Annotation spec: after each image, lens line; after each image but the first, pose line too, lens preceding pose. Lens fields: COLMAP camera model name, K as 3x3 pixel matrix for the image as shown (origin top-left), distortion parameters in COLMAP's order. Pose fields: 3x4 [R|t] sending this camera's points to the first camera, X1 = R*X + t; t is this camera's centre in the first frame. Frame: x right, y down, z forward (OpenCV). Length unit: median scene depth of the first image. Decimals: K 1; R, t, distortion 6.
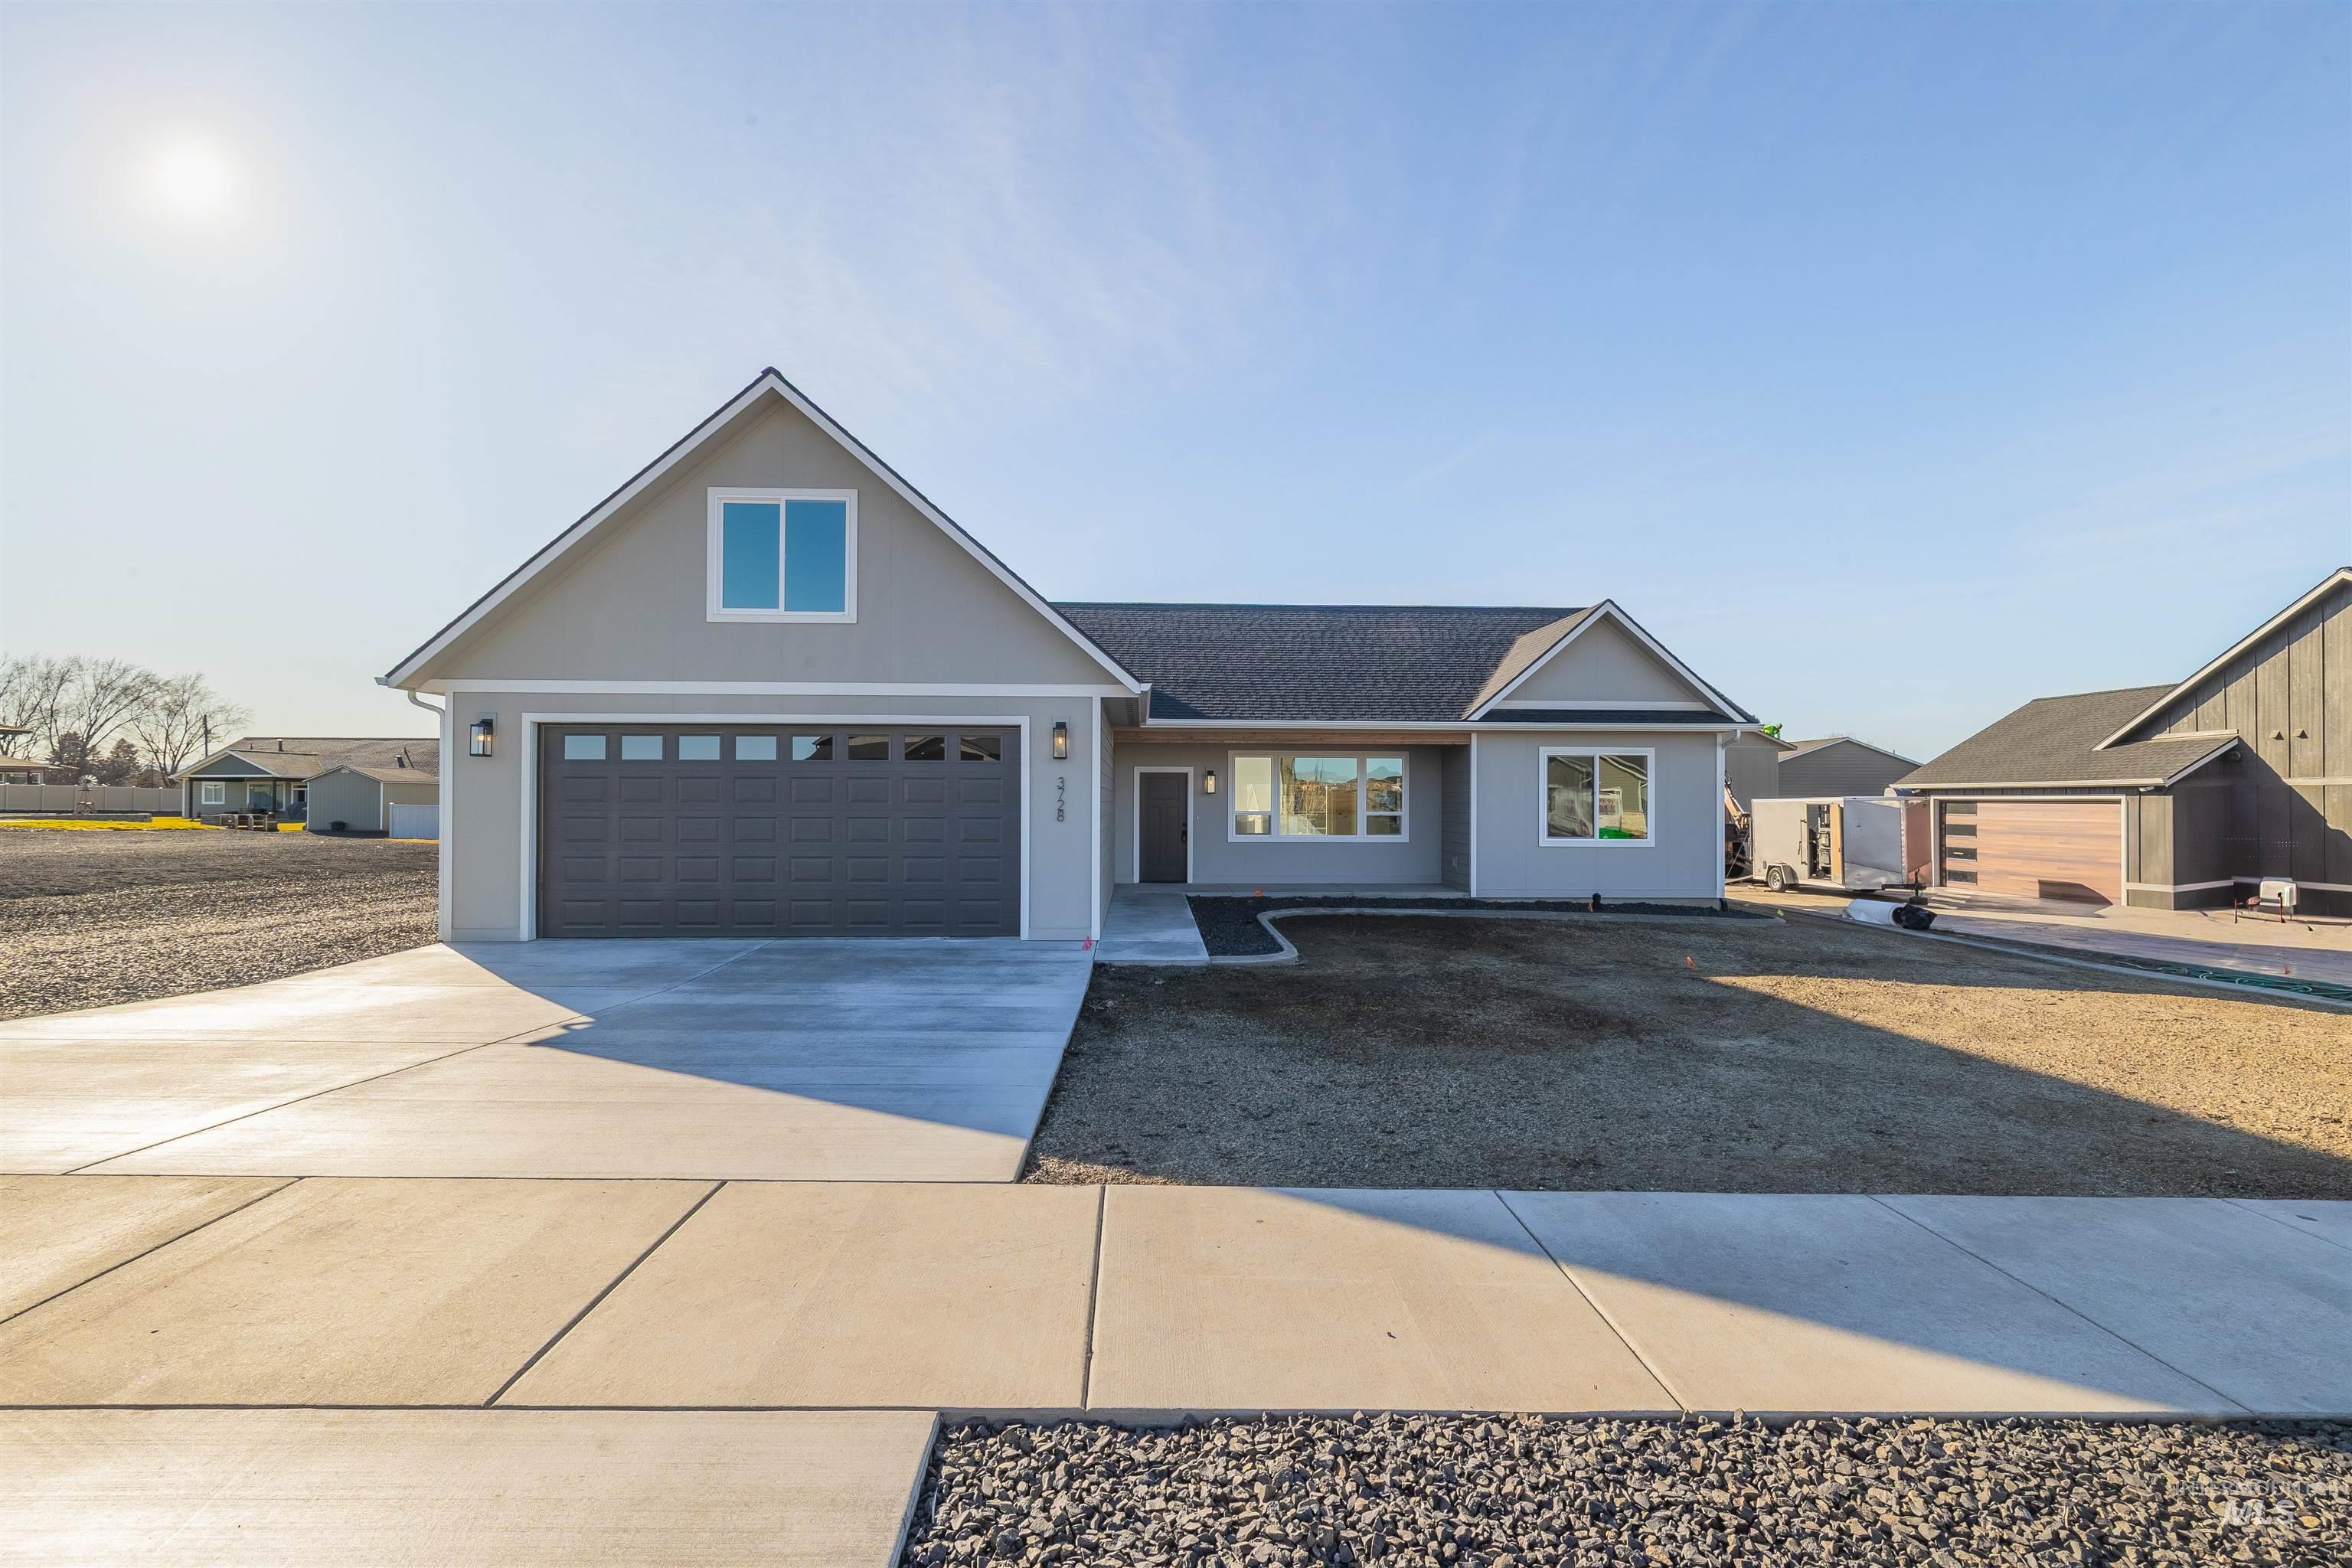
lens RADIAL K [[1069.0, 0, 1175.6], [0, 1069.0, 797.3], [0, 0, 1]] dist [0.000488, 0.000199]
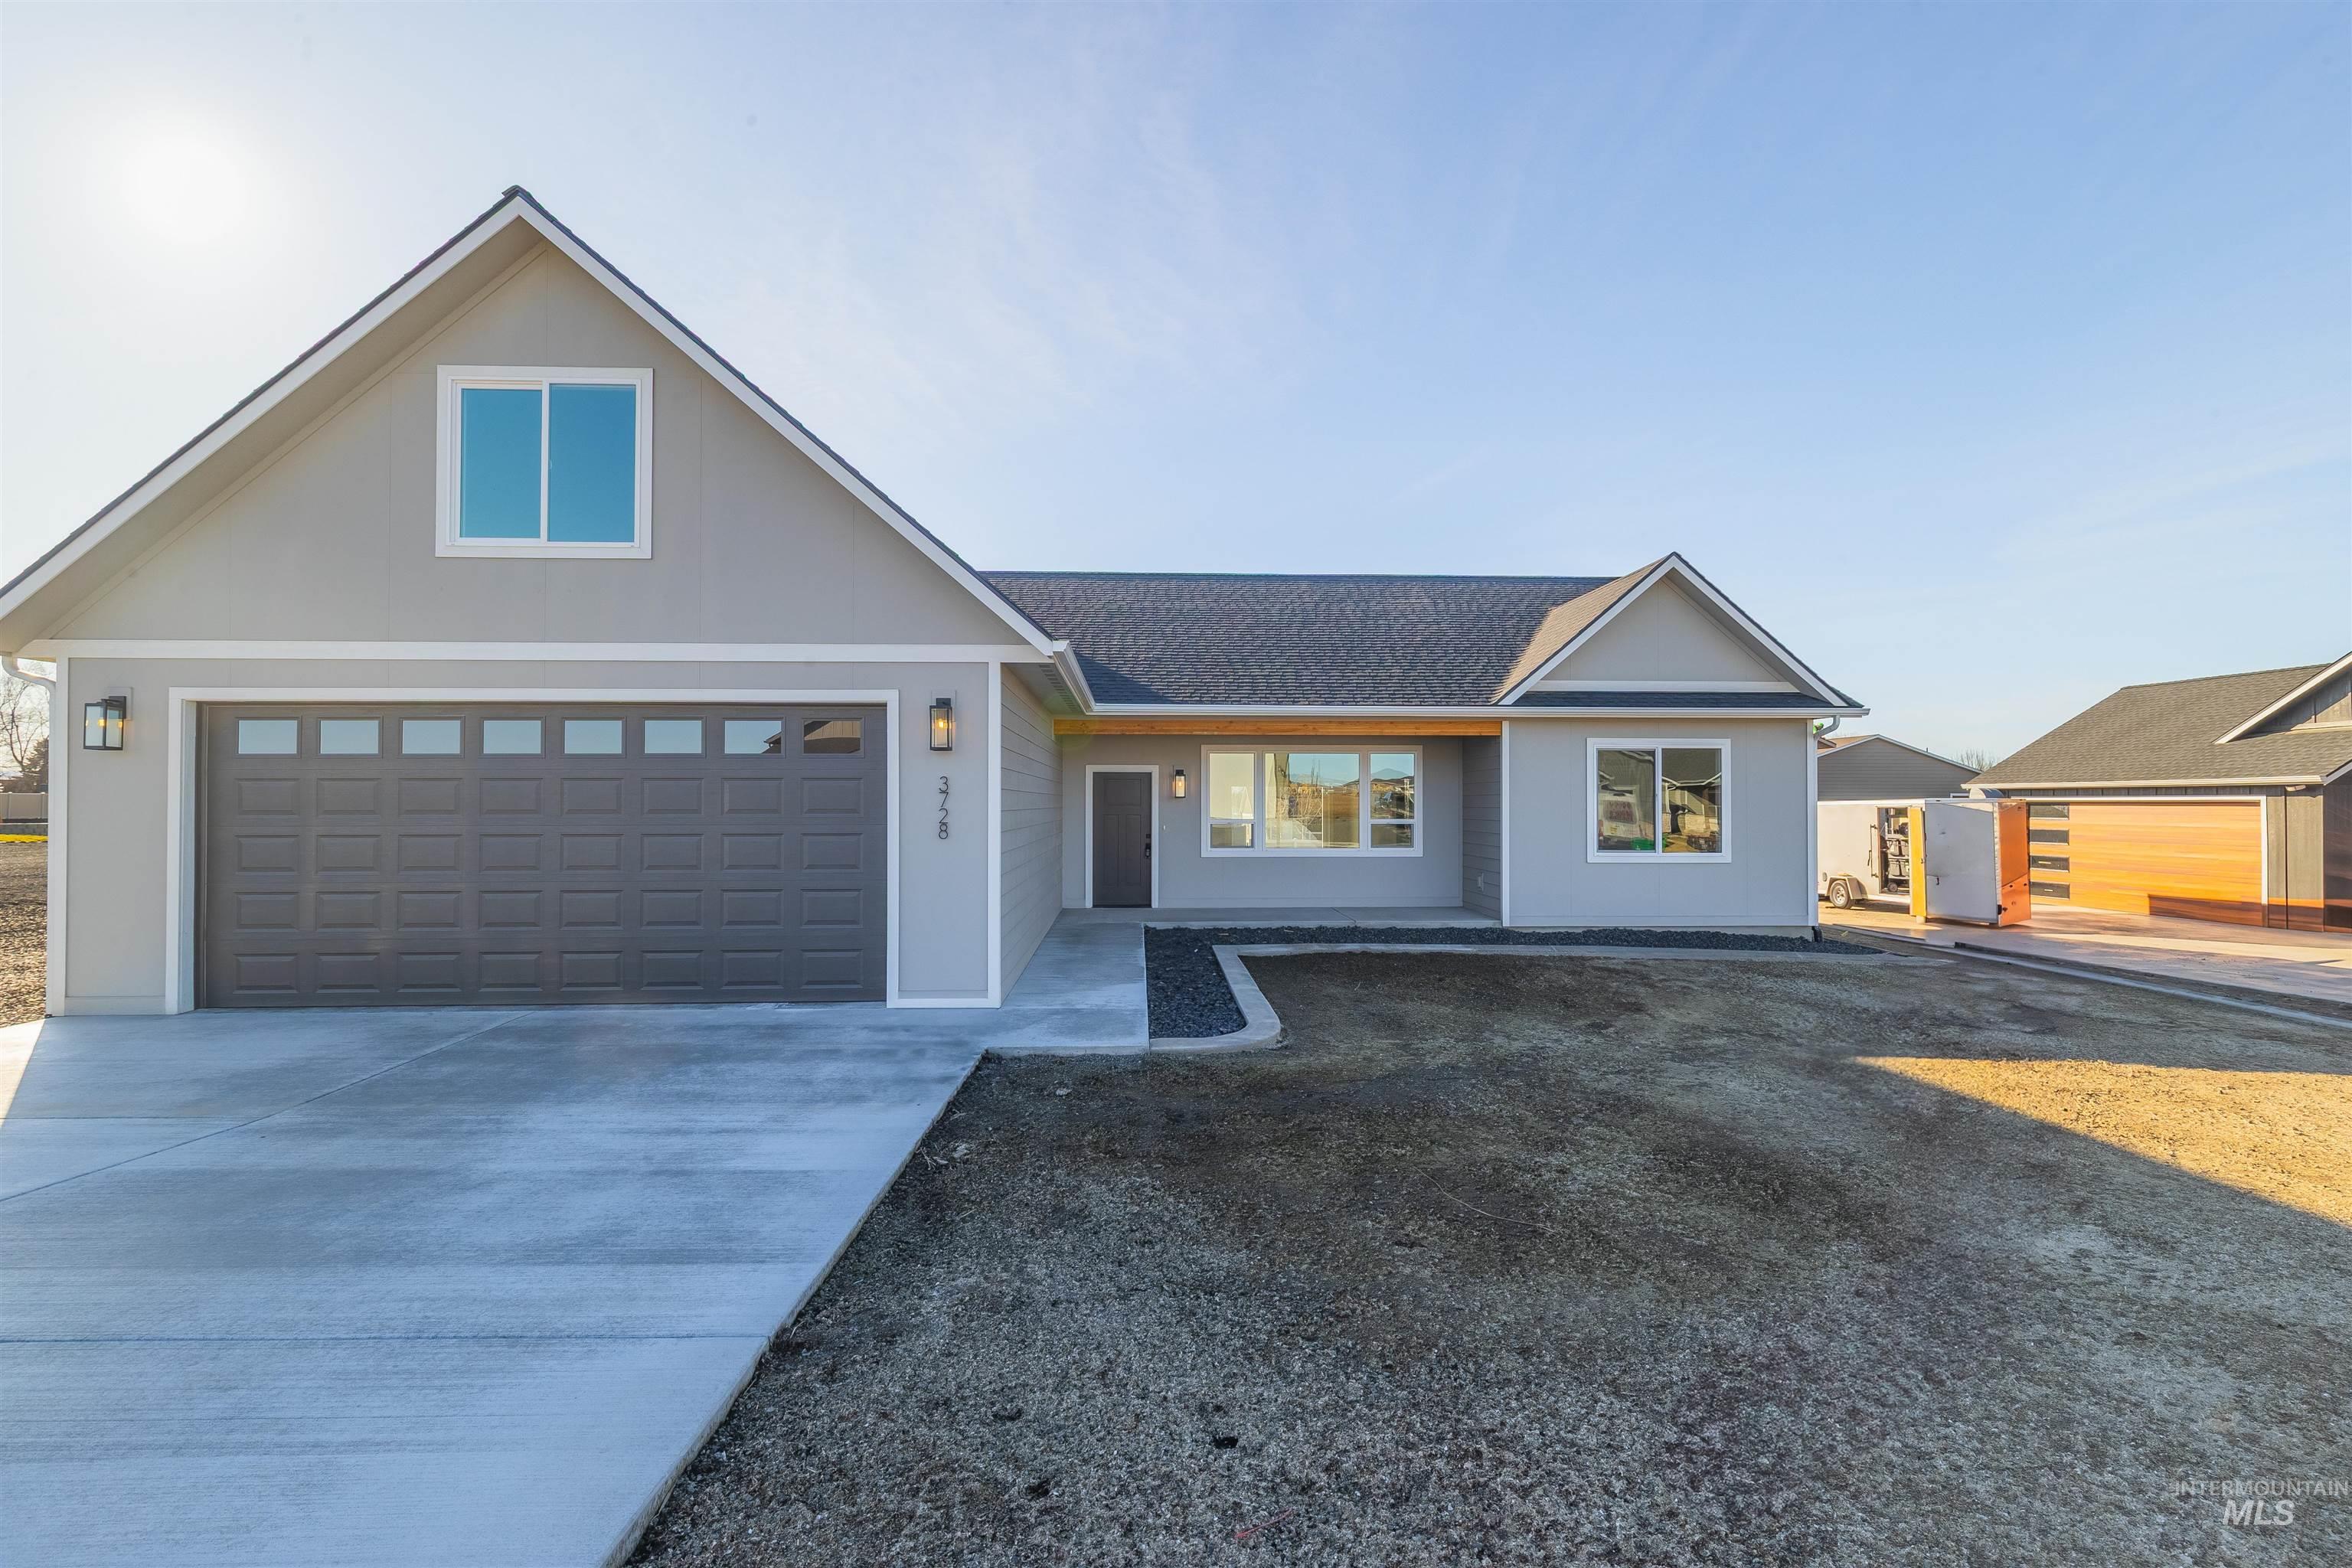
lens RADIAL K [[1069.0, 0, 1175.6], [0, 1069.0, 797.3], [0, 0, 1]] dist [0.000488, 0.000199]
pose [[0.999990, -0.003561, 0.002790, 0.029545], [0.003568, 0.999990, -0.002670, -0.001856], [-0.002781, 0.002680, 0.999993, 0.200168]]
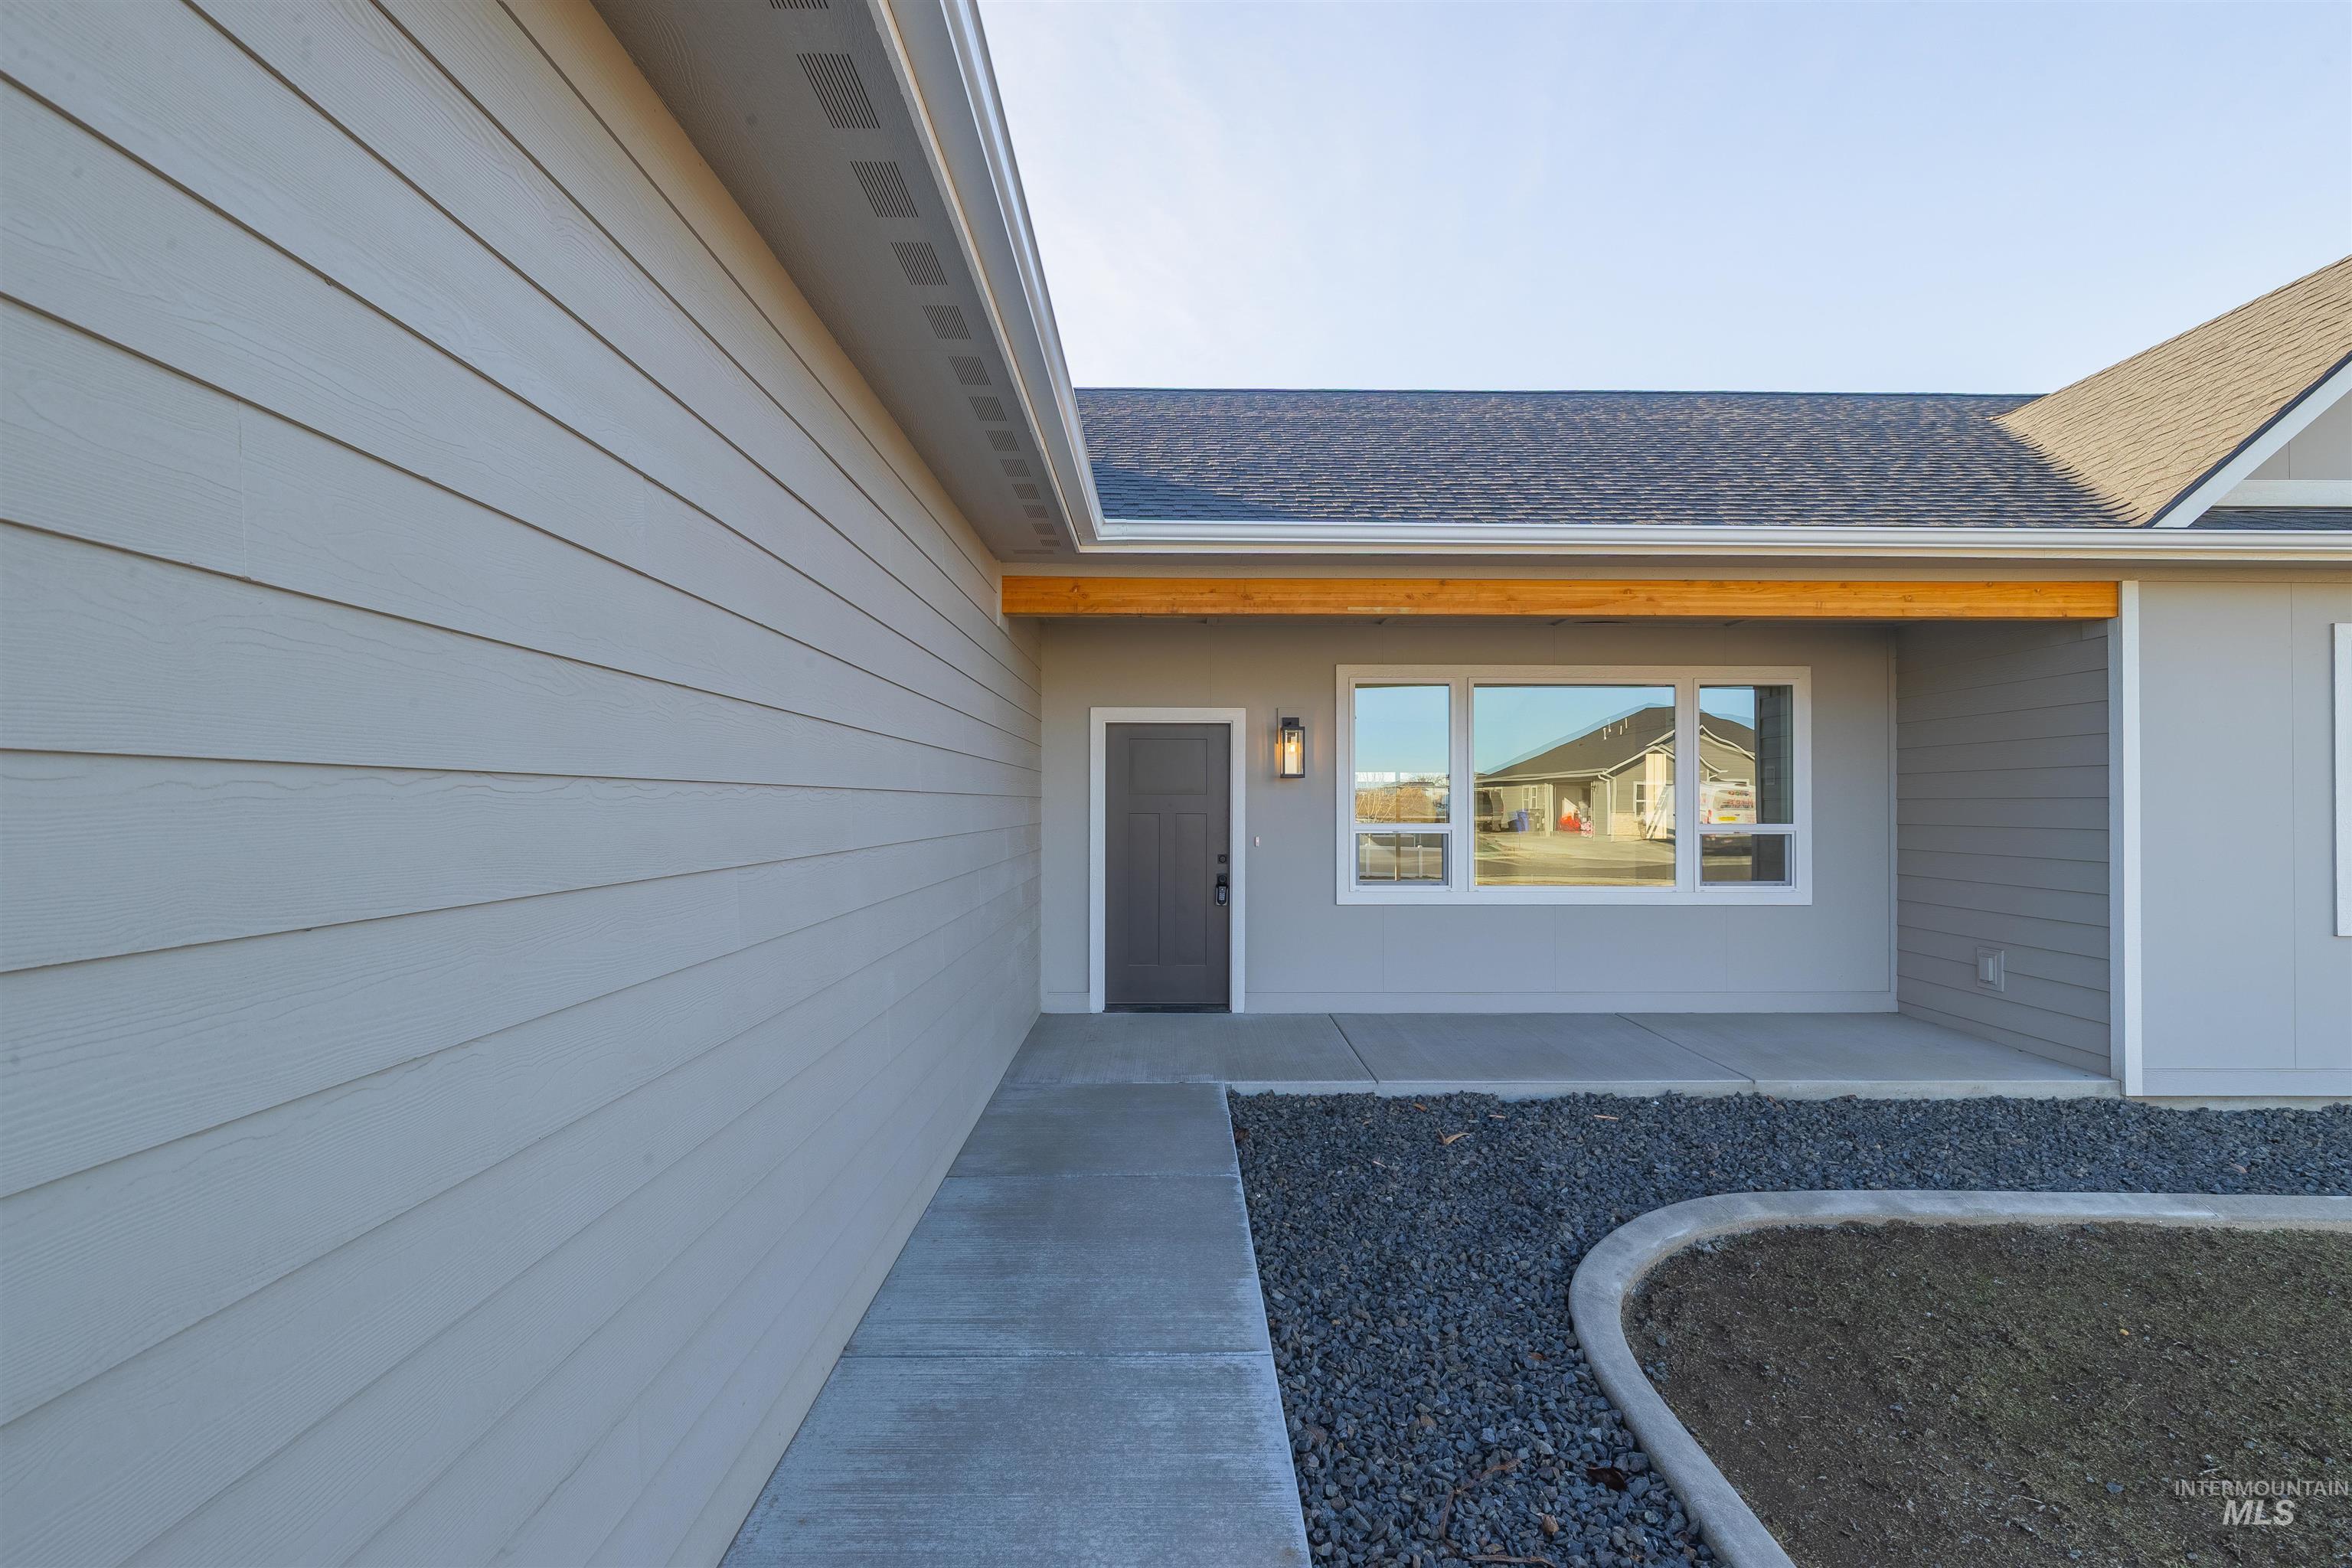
lens RADIAL K [[1069.0, 0, 1175.6], [0, 1069.0, 797.3], [0, 0, 1]] dist [0.000488, 0.000199]
pose [[0.999593, -0.000844, -0.028517, 0.002527], [0.000713, 0.999989, -0.004606, 0.005895], [0.028520, 0.004584, 0.999583, 0.671759]]
